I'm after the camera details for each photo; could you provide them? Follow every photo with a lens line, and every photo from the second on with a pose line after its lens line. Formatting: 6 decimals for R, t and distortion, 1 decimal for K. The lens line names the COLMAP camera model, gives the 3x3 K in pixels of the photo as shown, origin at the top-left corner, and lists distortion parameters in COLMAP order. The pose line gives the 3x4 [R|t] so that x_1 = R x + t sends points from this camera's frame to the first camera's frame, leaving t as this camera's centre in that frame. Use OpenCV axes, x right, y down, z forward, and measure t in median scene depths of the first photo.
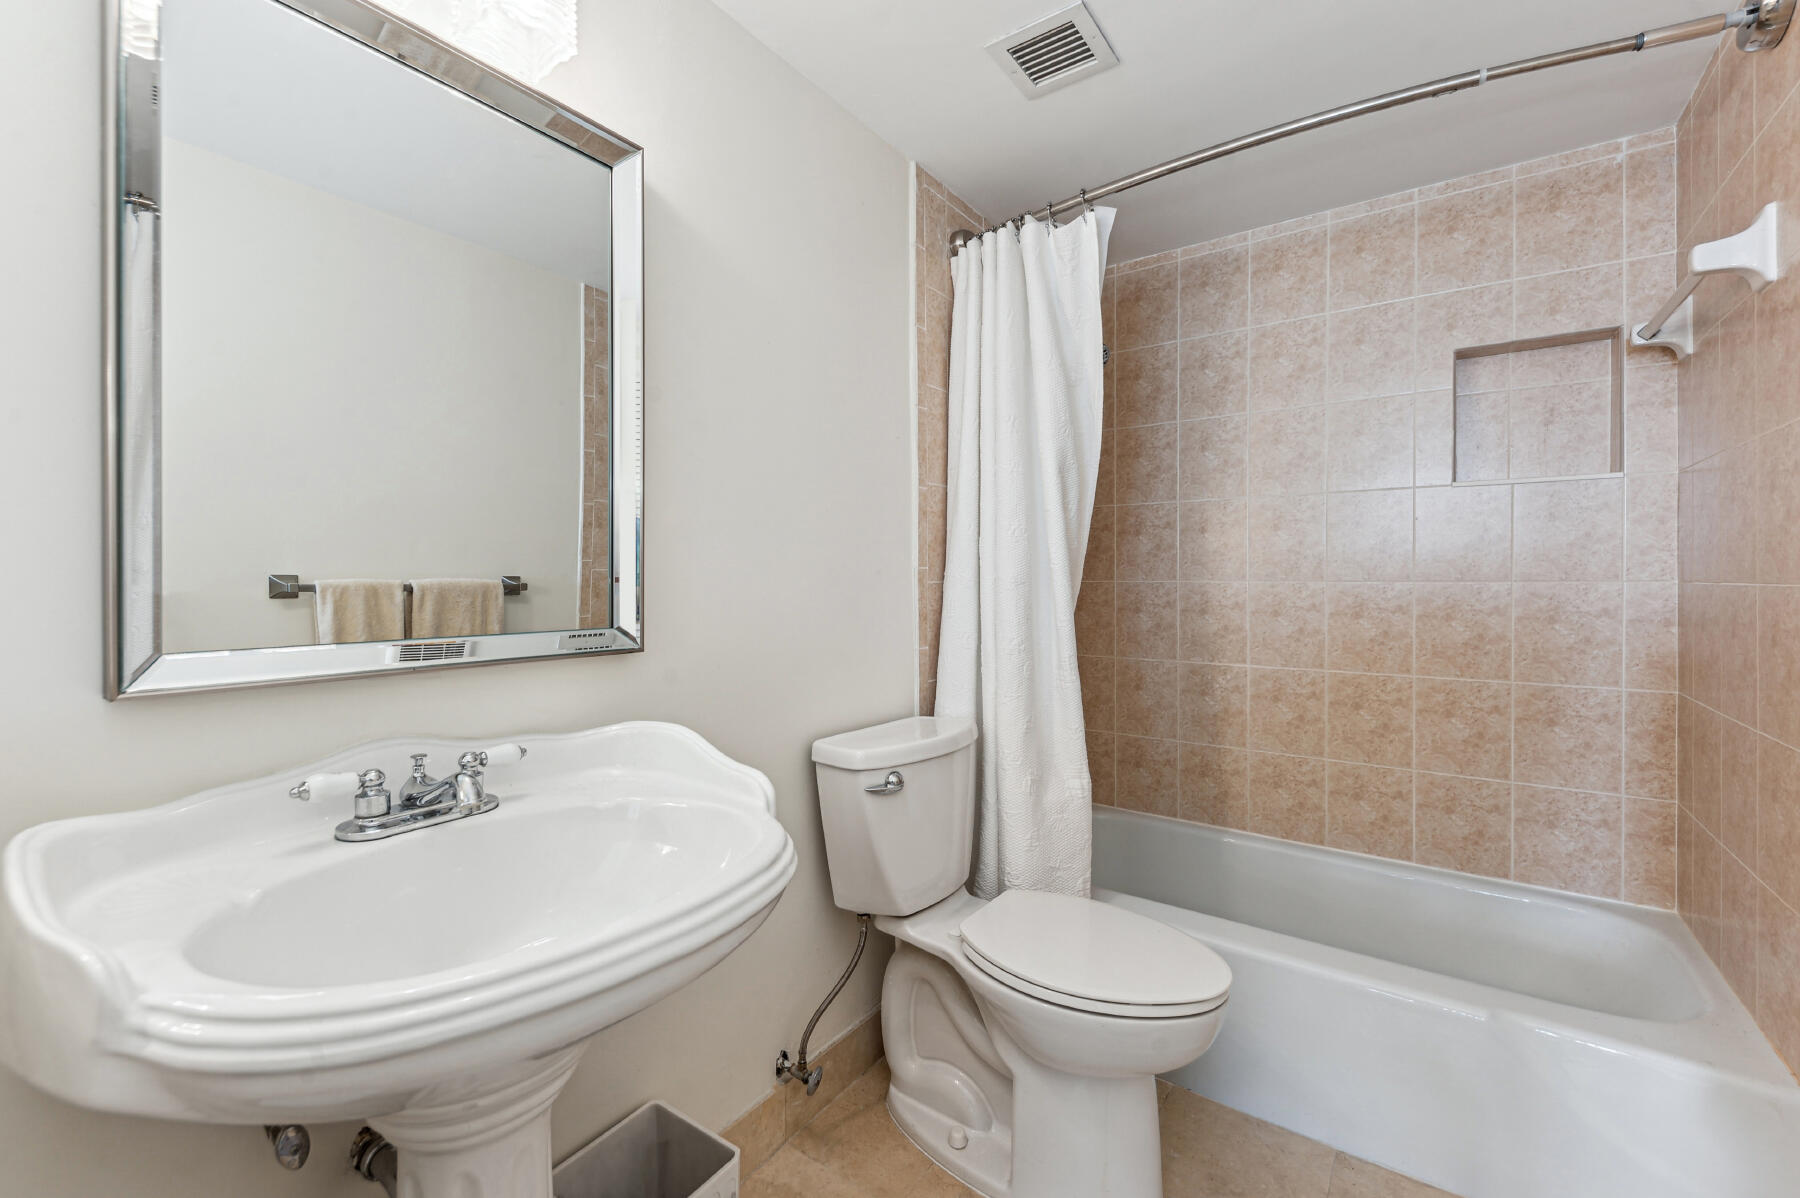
lens RADIAL K [[738.1, 0, 900.1], [0, 738.1, 574.6], [0, 0, 1]] dist [0.001548, -0.004309]
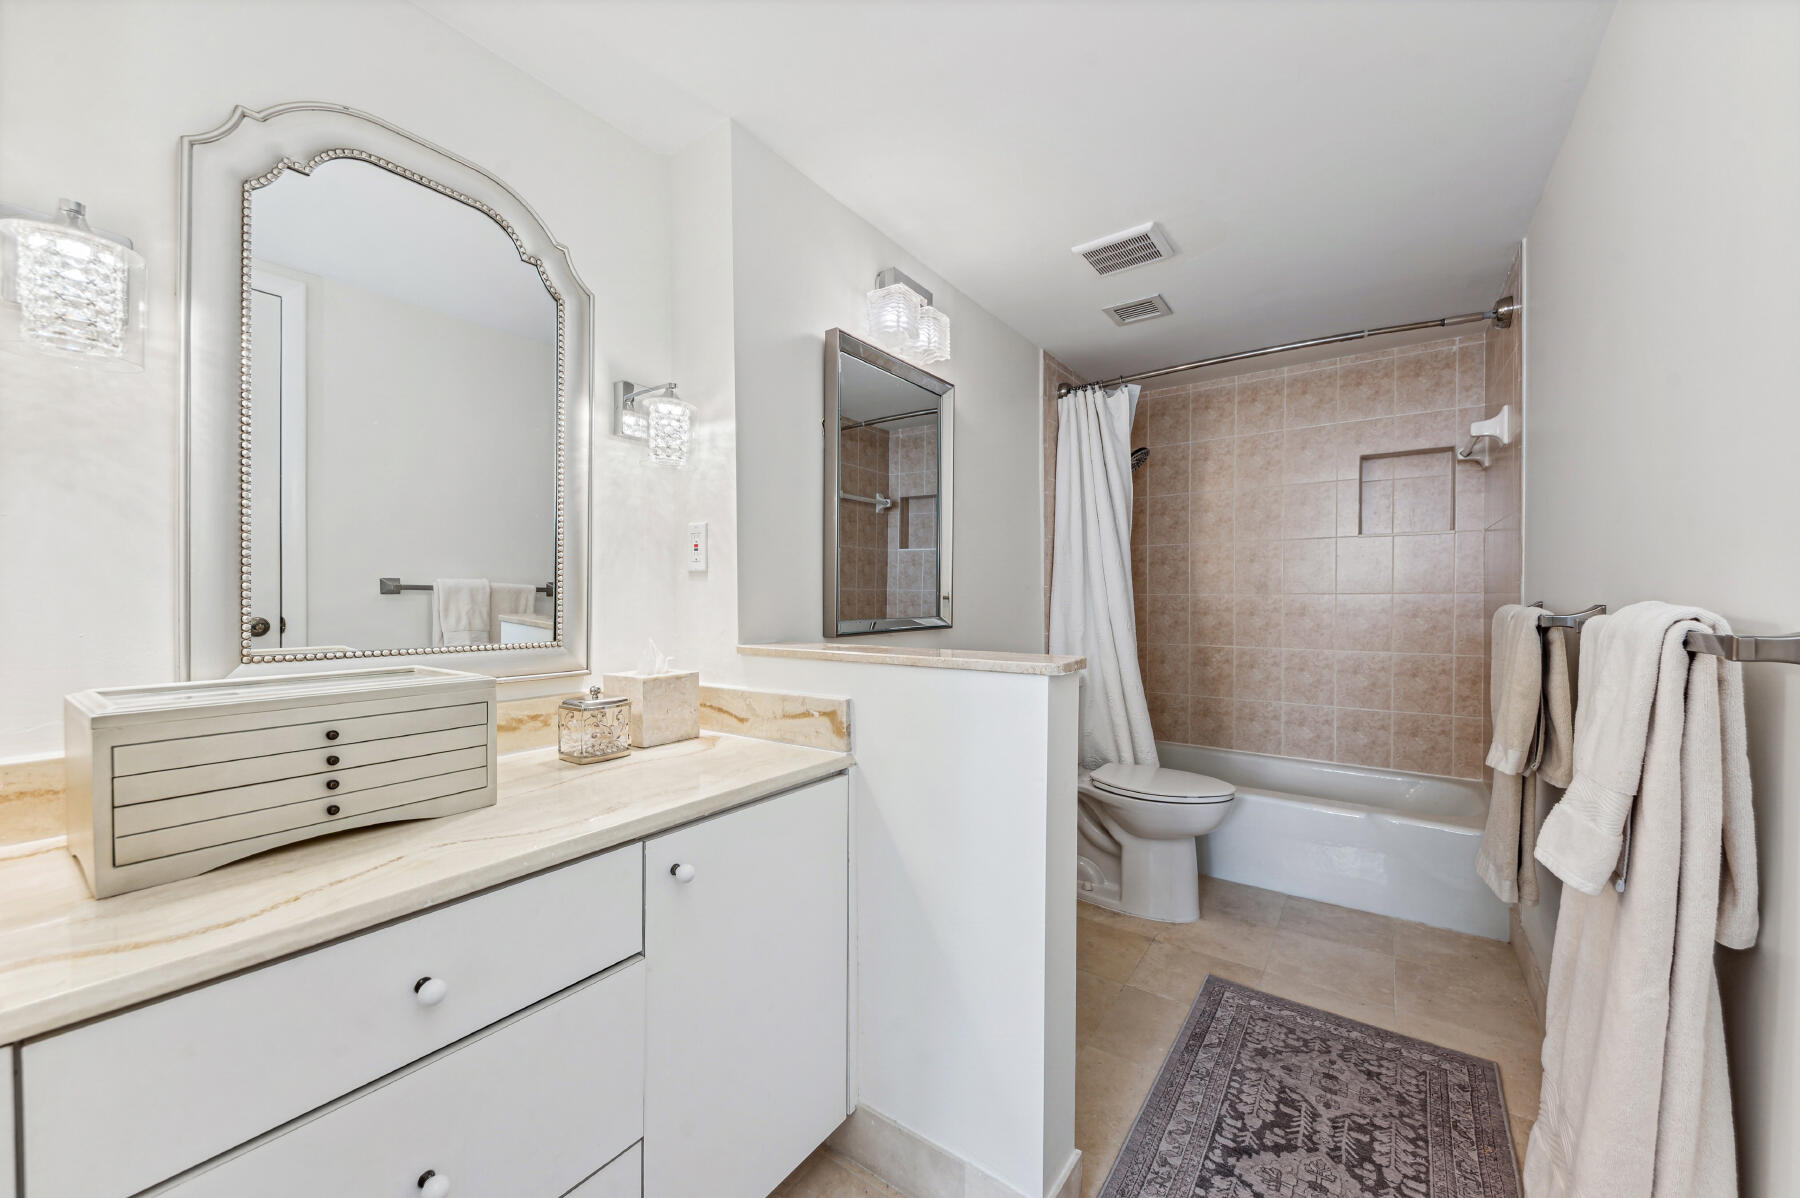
lens RADIAL K [[661.4, 0, 900.0], [0, 661.4, 599.0], [0, 0, 1]] dist [-0.000487, -0.000062]
pose [[0.999994, -0.002637, -0.002374, -0.292373], [0.002664, 0.999930, 0.011569, 0.001384], [0.002343, -0.011575, 0.999930, -0.509831]]
